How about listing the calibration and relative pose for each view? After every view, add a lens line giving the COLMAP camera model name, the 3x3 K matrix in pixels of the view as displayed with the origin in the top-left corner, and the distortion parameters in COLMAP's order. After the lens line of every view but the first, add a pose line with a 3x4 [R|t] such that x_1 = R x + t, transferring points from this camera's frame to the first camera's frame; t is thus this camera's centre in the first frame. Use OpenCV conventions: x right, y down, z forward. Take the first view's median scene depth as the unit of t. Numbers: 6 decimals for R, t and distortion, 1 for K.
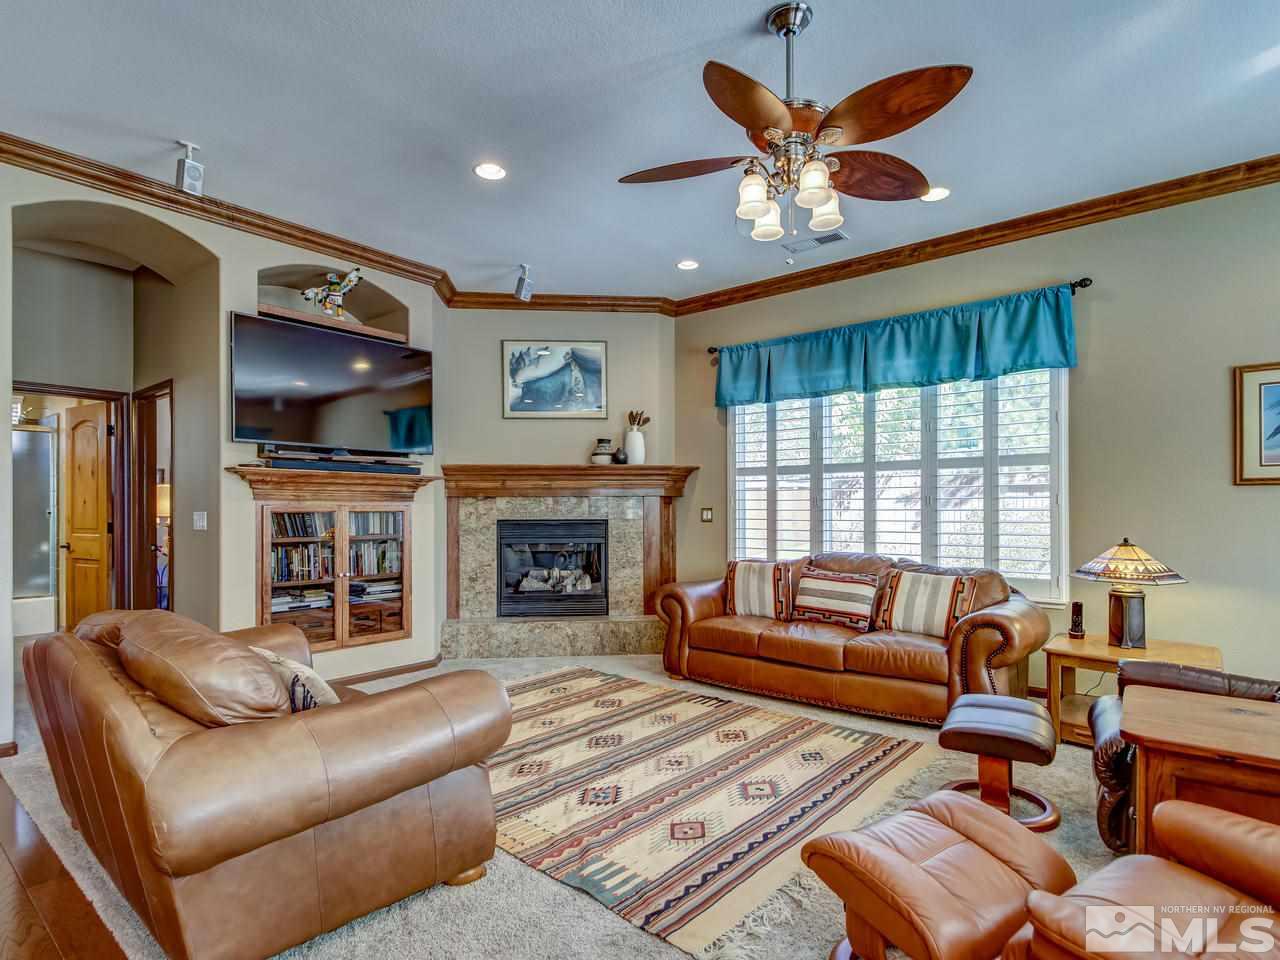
lens RADIAL K [[671.3, 0, 644.7], [0, 671.3, 505.7], [0, 0, 1]] dist [0.002837, -0.000261]
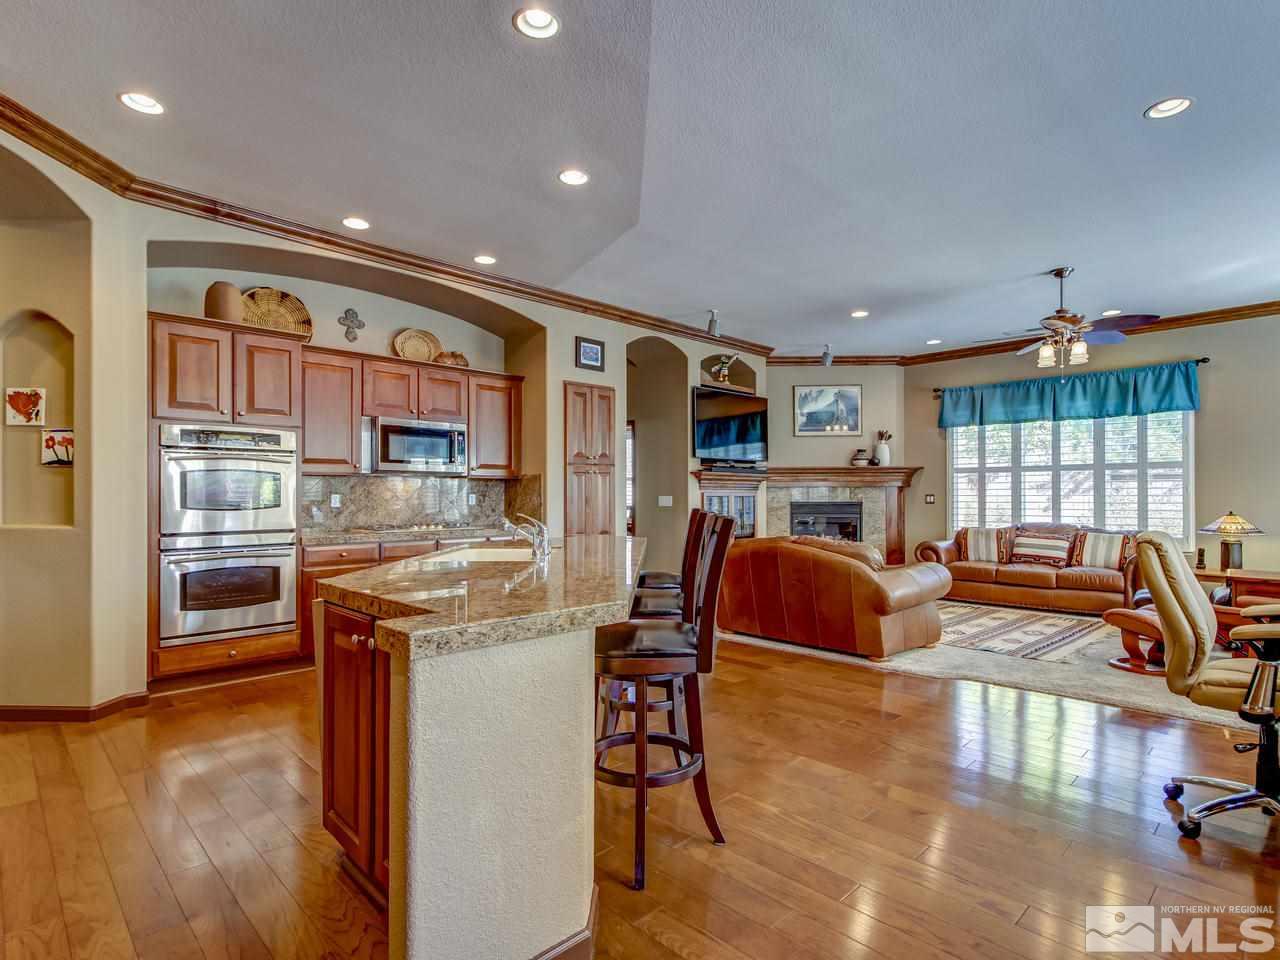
lens RADIAL K [[663.3, 0, 640.9], [0, 663.3, 493.0], [0, 0, 1]] dist [0.003066, -0.008713]
pose [[0.993574, -0.000678, -0.113181, -0.463167], [0.000835, 0.999999, 0.001340, -0.002519], [0.113180, -0.001426, 0.993573, -0.665044]]
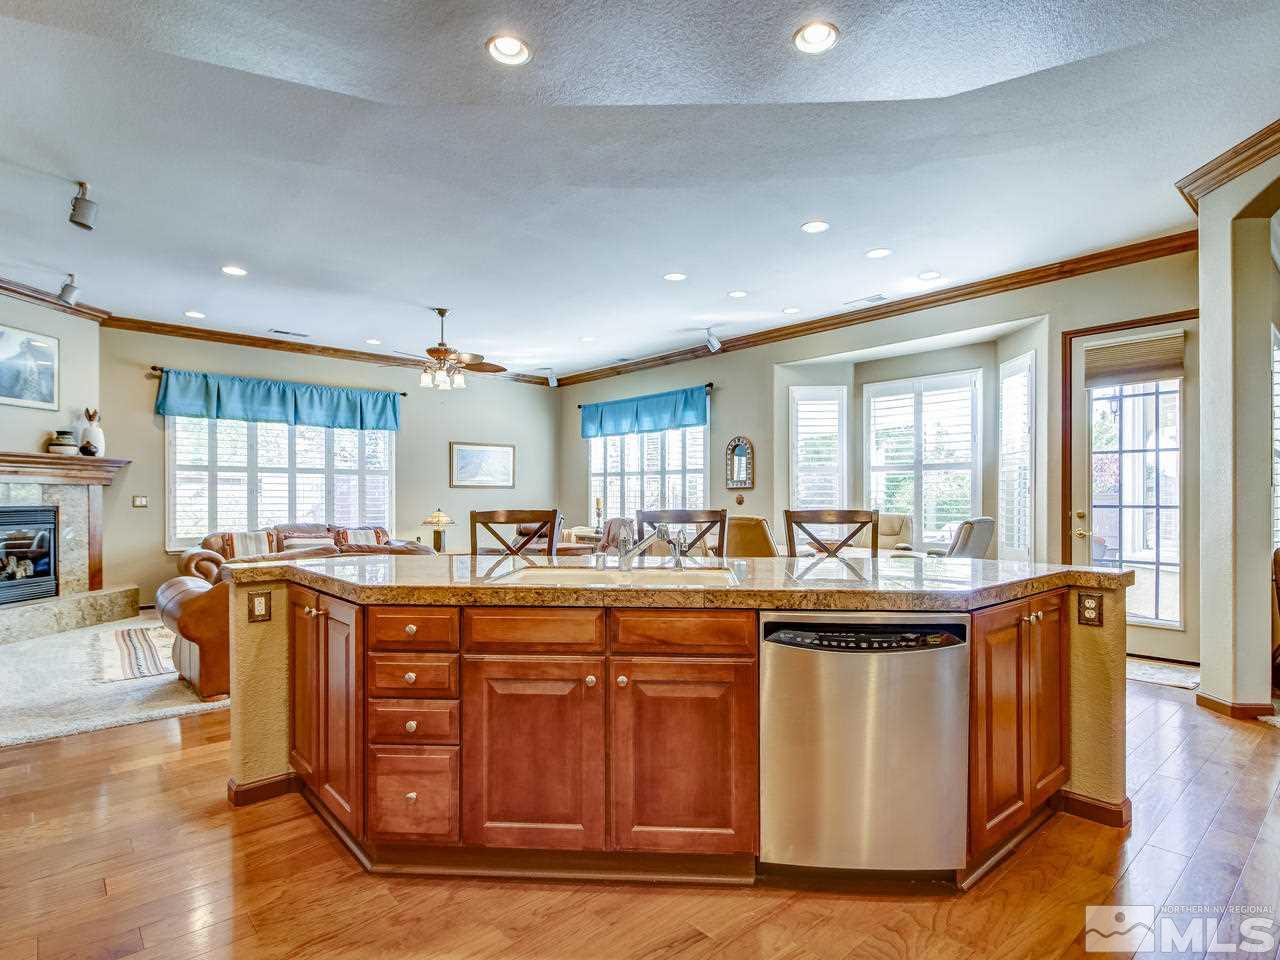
lens RADIAL K [[671.3, 0, 644.7], [0, 671.3, 505.7], [0, 0, 1]] dist [0.002837, -0.000261]
pose [[0.154482, -0.012197, 0.987920, -1.169652], [-0.004337, 0.999906, 0.013023, 0.002634], [-0.987986, -0.006297, 0.154415, -0.102377]]
